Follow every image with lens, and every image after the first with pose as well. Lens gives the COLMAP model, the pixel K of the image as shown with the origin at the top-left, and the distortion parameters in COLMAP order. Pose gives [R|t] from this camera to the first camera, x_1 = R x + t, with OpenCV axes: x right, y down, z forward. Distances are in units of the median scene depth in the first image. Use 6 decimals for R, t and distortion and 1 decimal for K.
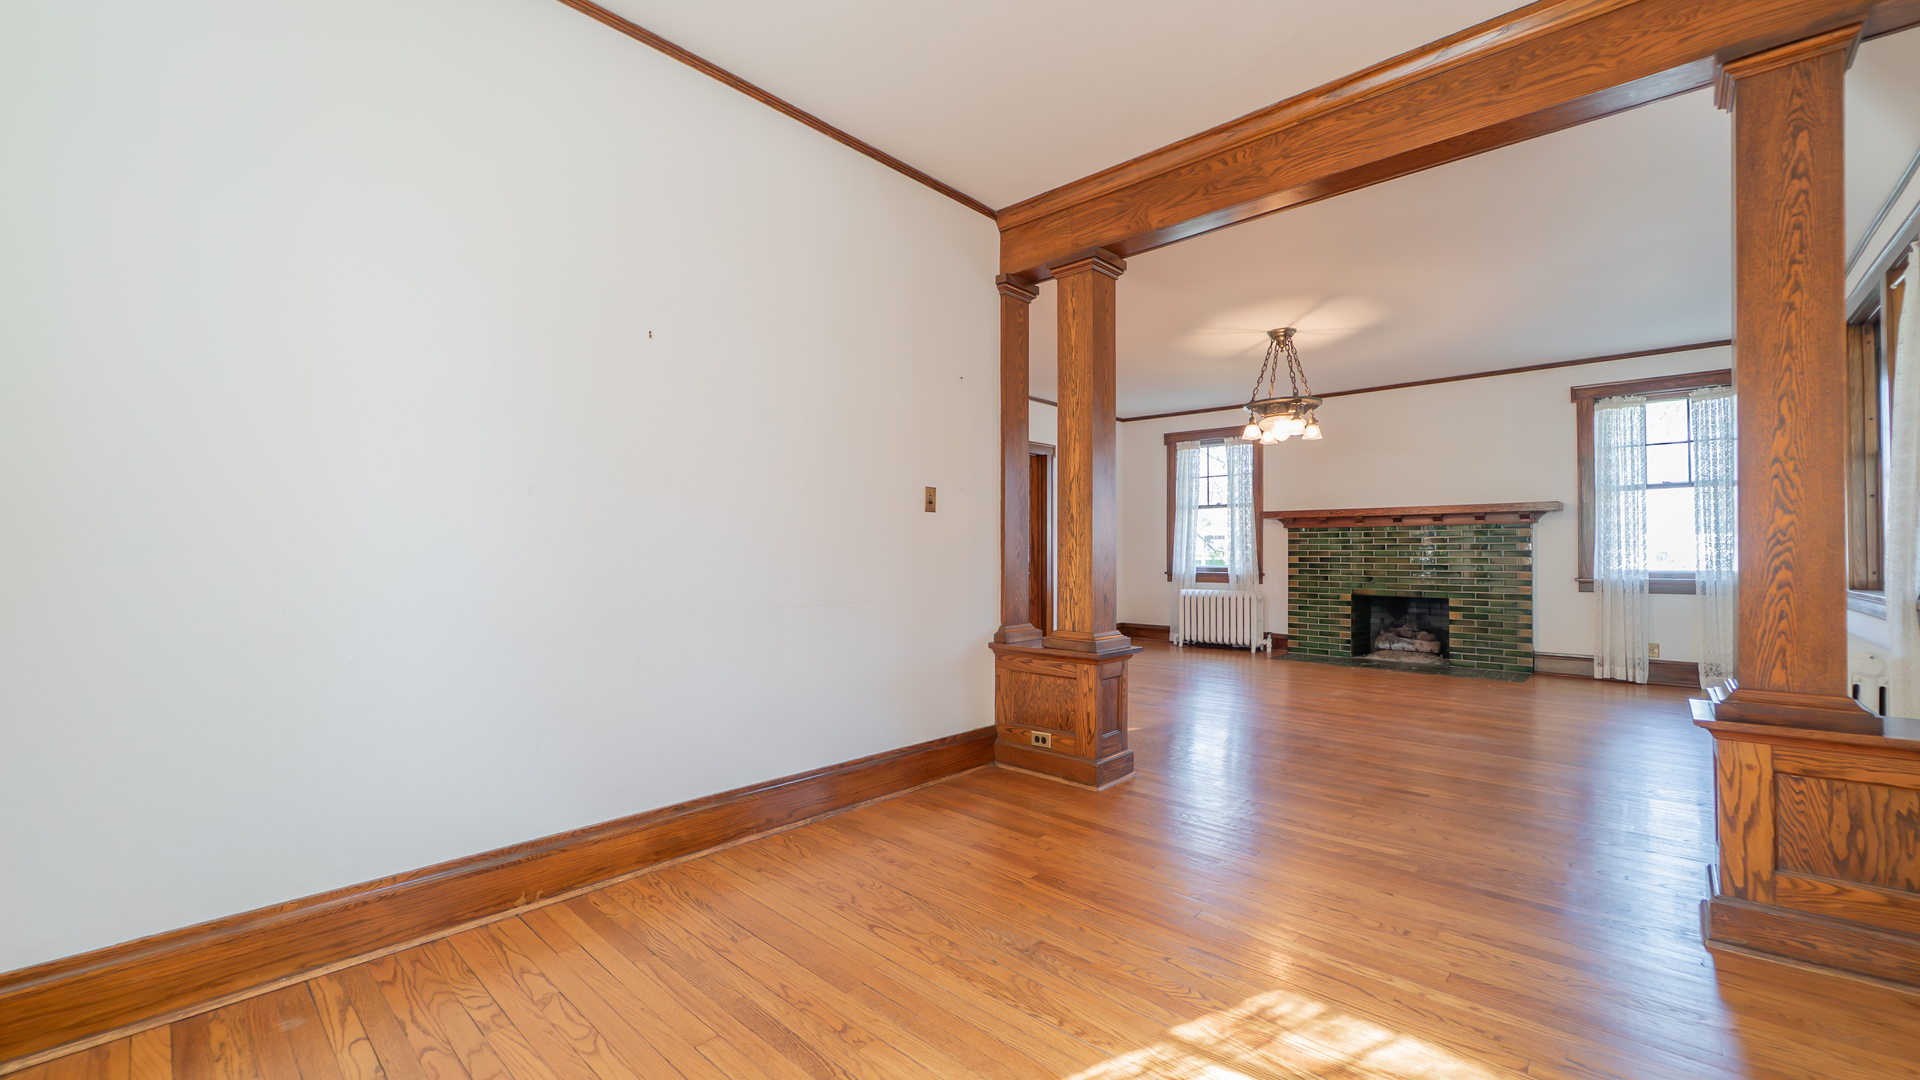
lens RADIAL K [[772.2, 0, 960.0], [0, 772.2, 540.0], [0, 0, 1]] dist [0.000592, -0.000369]
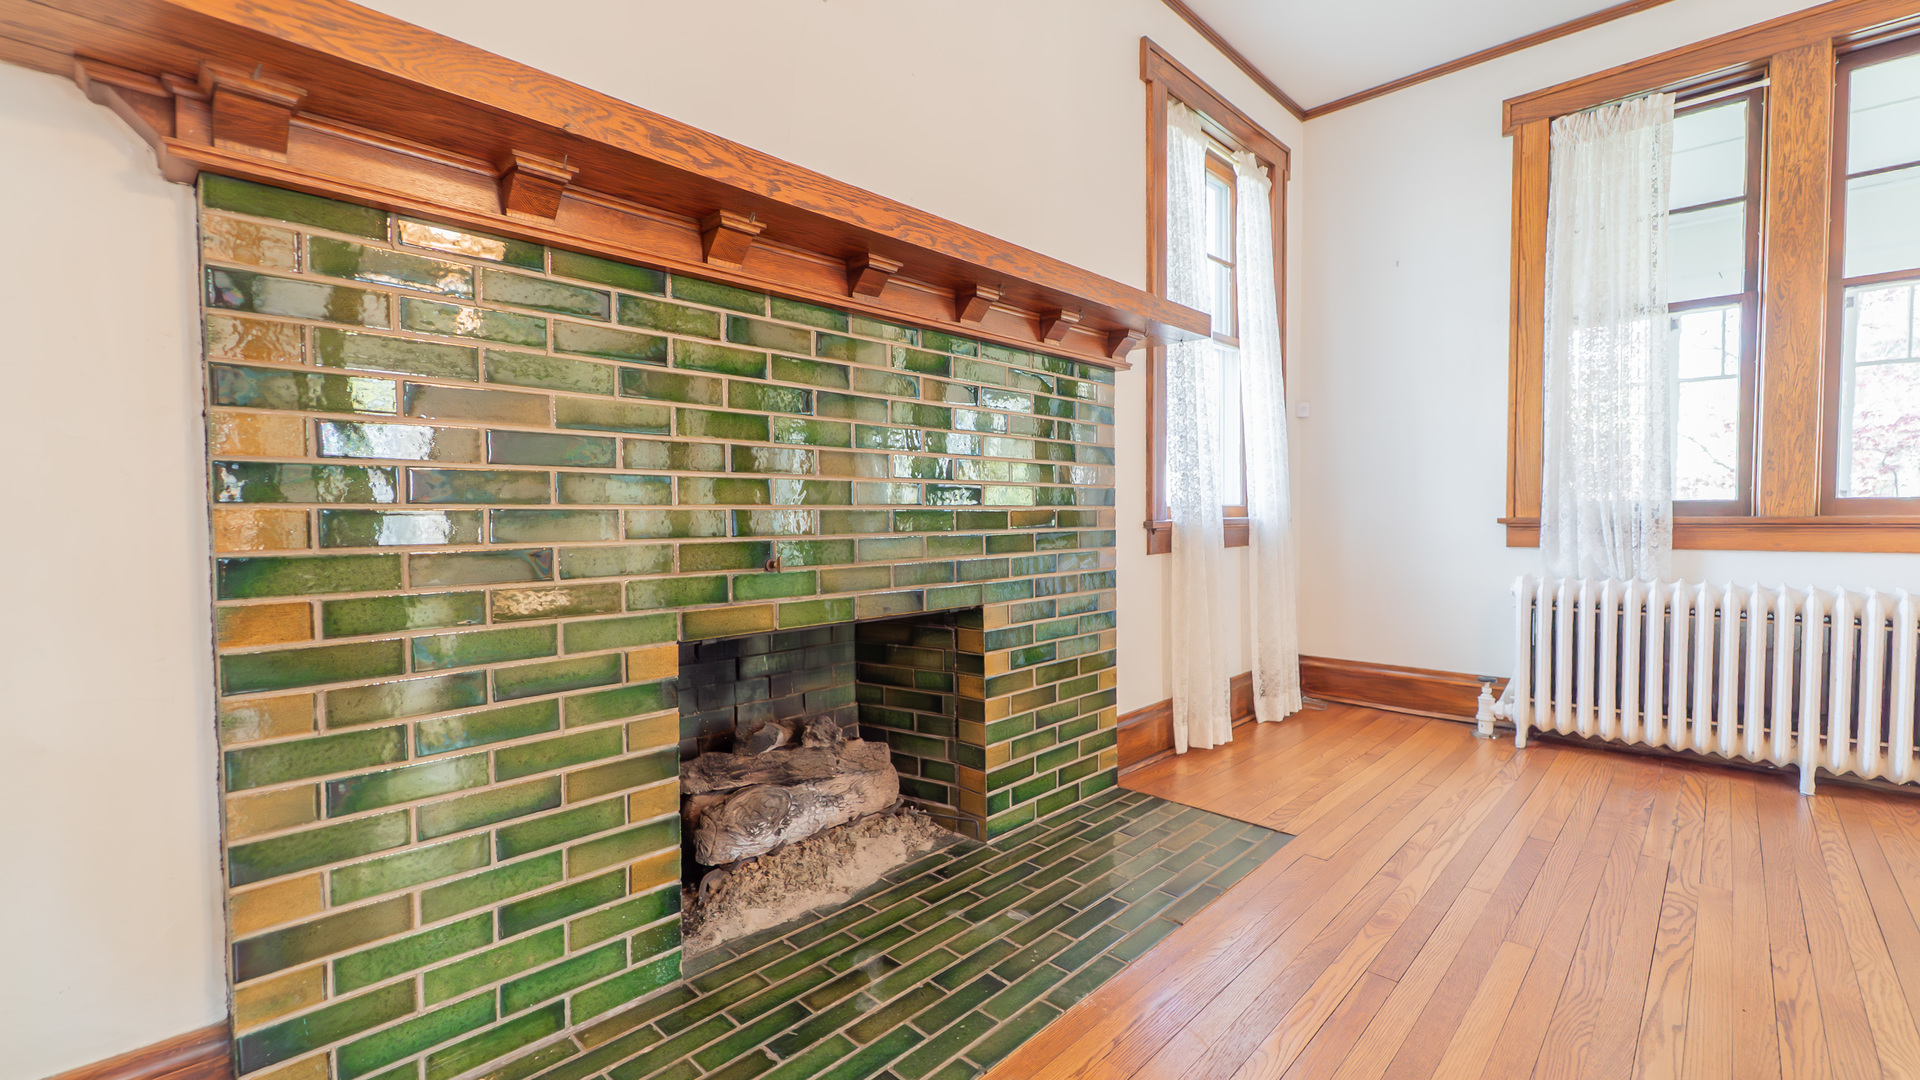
lens RADIAL K [[806.2, 0, 971.1], [0, 806.2, 543.7], [0, 0, 1]] dist [-0.000295, -0.000112]
pose [[0.014057, -0.040279, 0.999090, 0.361306], [-0.011197, 0.999119, 0.040438, 0.043657], [-0.999838, -0.011755, 0.013594, 1.060981]]
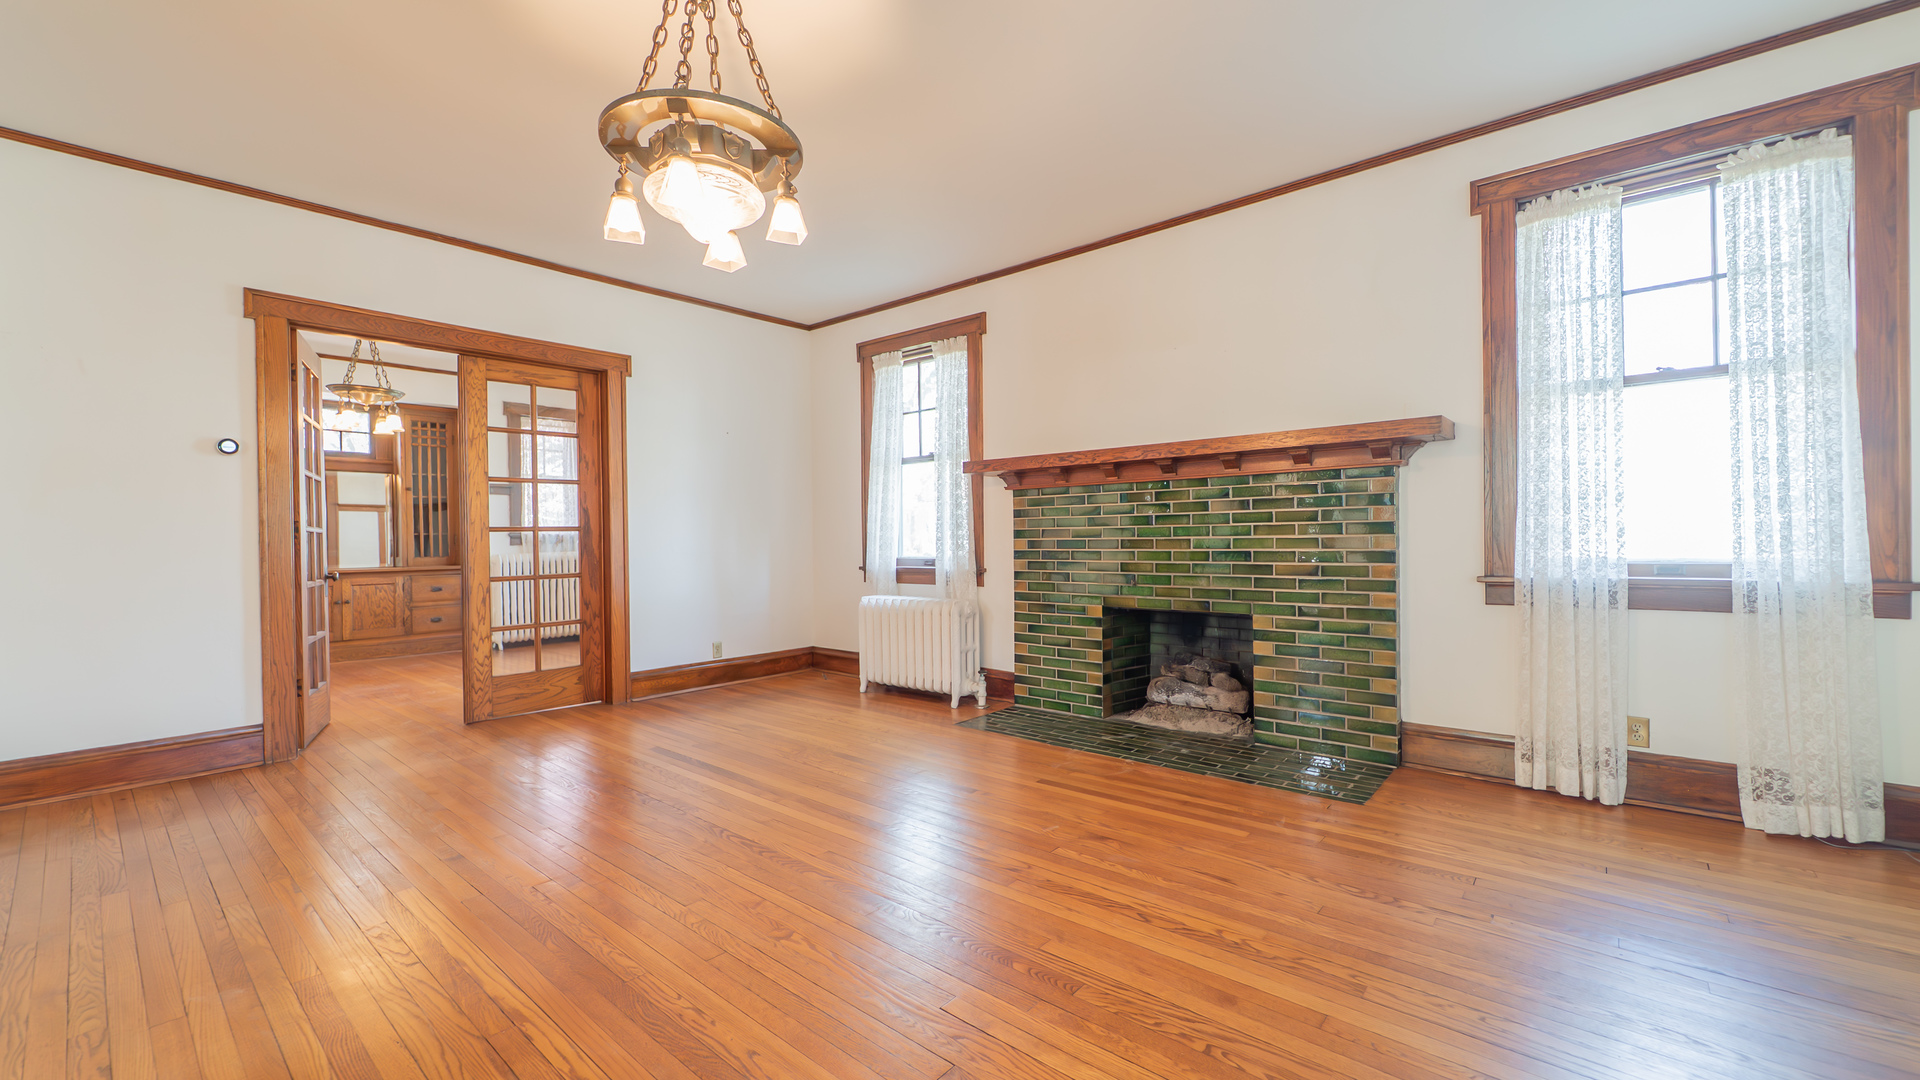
lens RADIAL K [[772.2, 0, 960.0], [0, 772.2, 540.0], [0, 0, 1]] dist [0.000592, -0.000369]
pose [[0.999505, -0.015770, 0.027214, 0.445569], [0.015211, 0.999671, 0.020637, 0.011259], [-0.027531, -0.020213, 0.999417, 0.510079]]
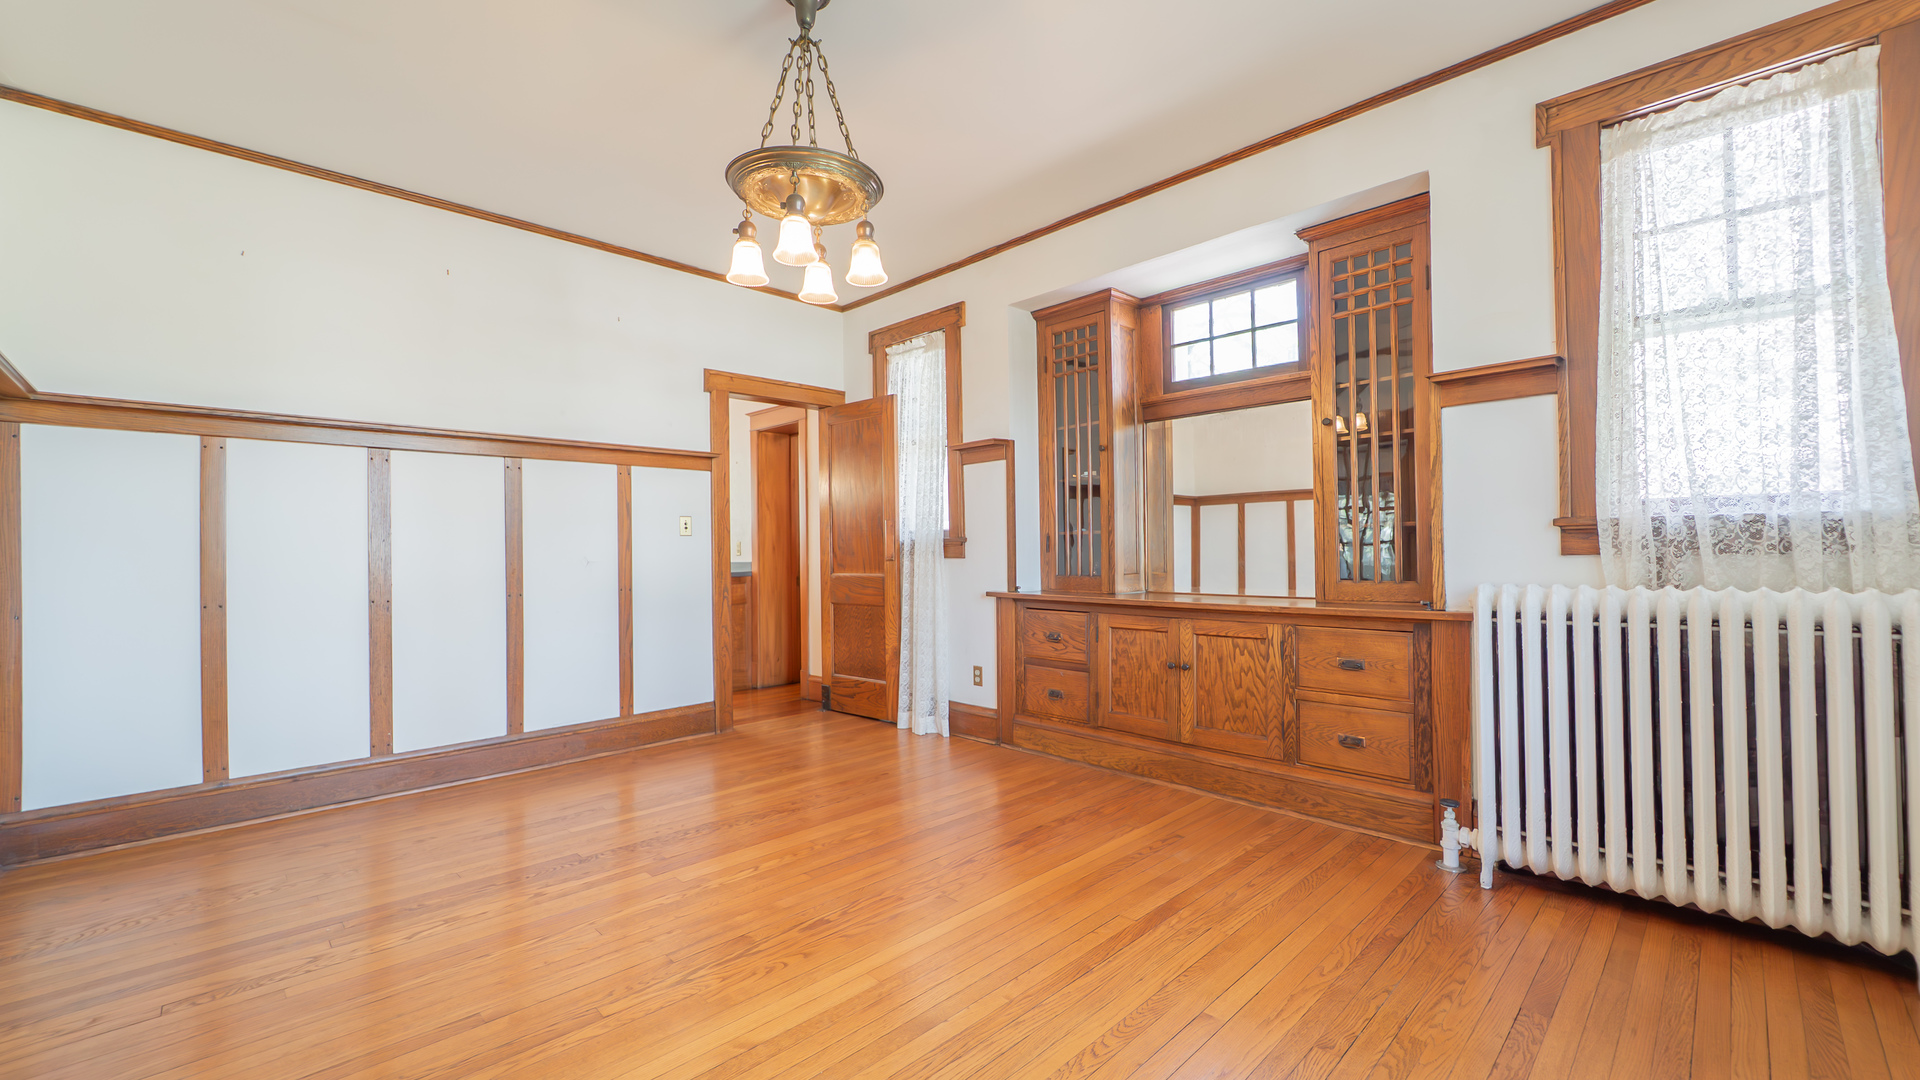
lens RADIAL K [[791.1, 0, 965.6], [0, 791.1, 541.1], [0, 0, 1]] dist [-0.001157, -0.000585]
pose [[-0.028999, -0.013669, -0.999486, 0.183457], [0.033338, 0.999337, -0.014635, 0.022397], [0.999023, -0.033746, -0.028524, 1.420012]]
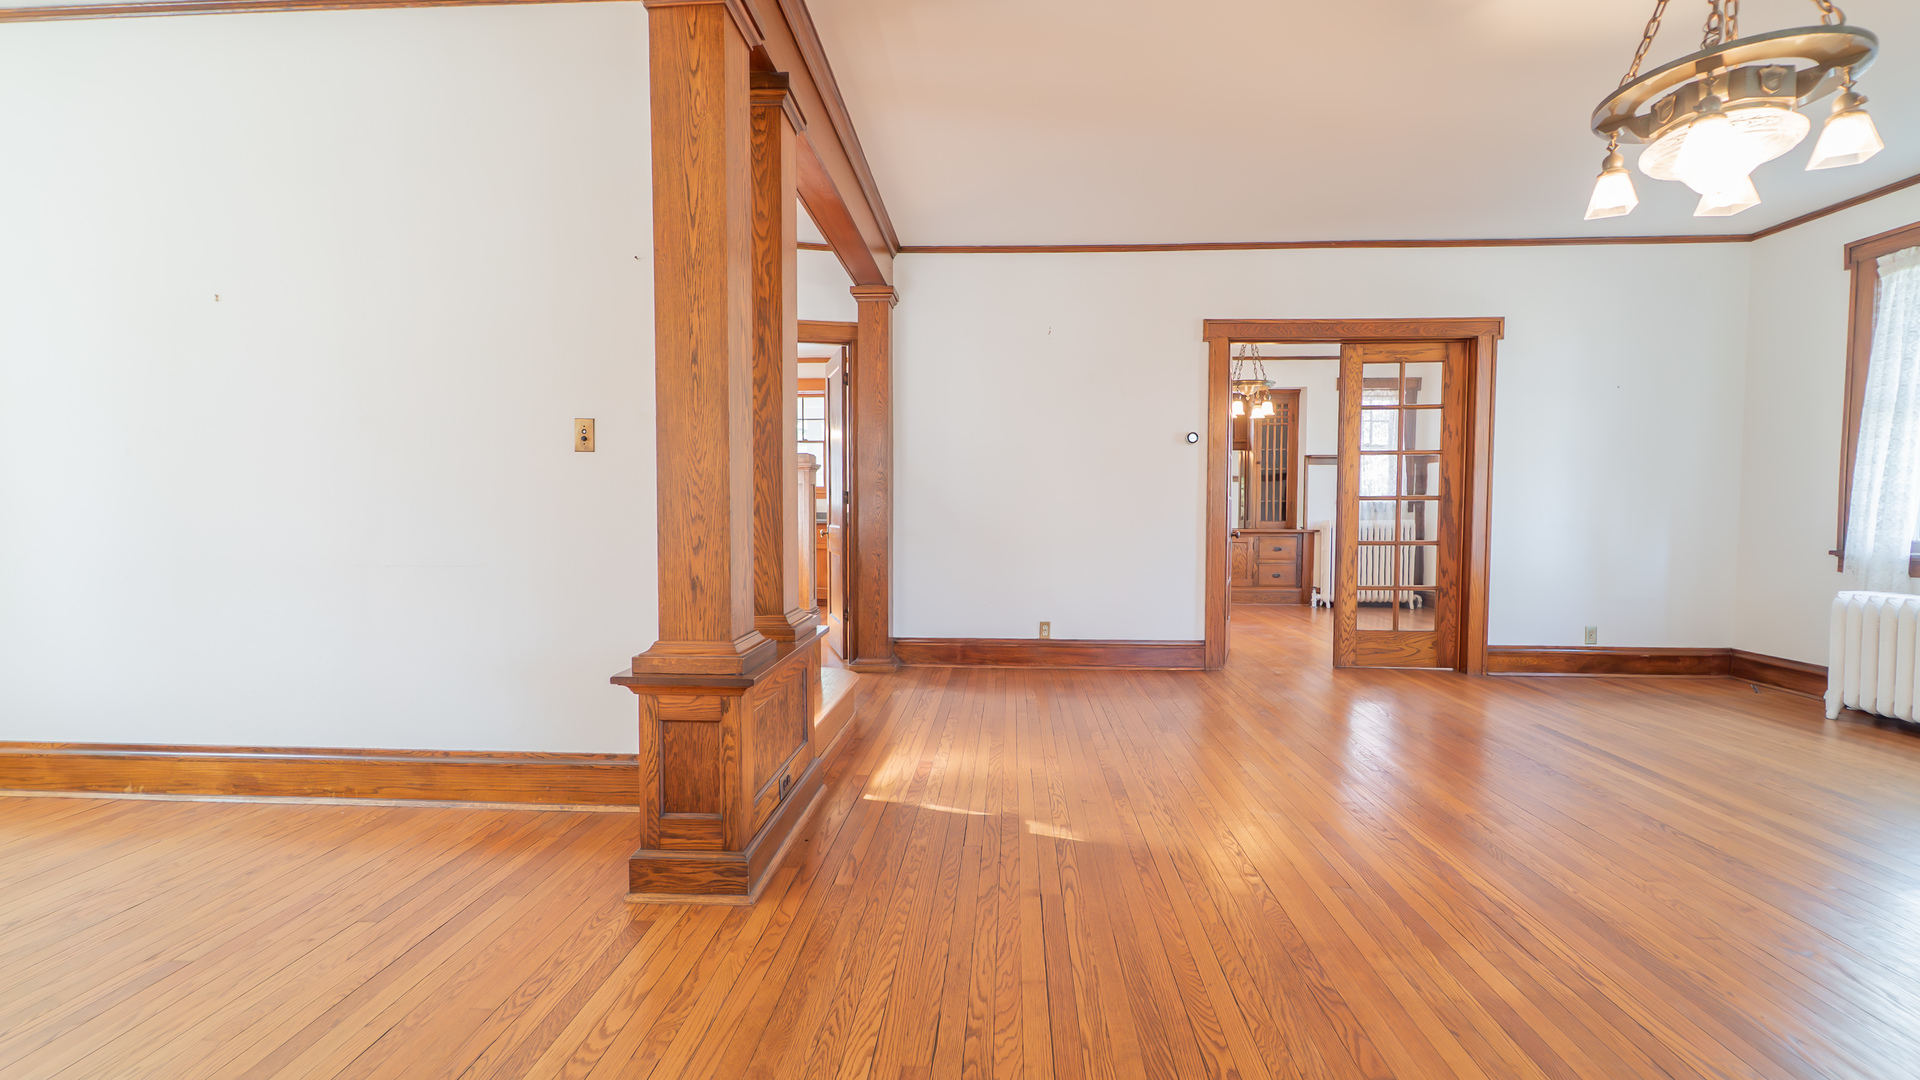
lens RADIAL K [[791.1, 0, 965.6], [0, 791.1, 541.1], [0, 0, 1]] dist [-0.001157, -0.000585]
pose [[0.634844, 0.031630, -0.771993, 0.406179], [0.011519, 0.998663, 0.050390, 0.008160], [0.772555, -0.040883, 0.633630, 0.411102]]
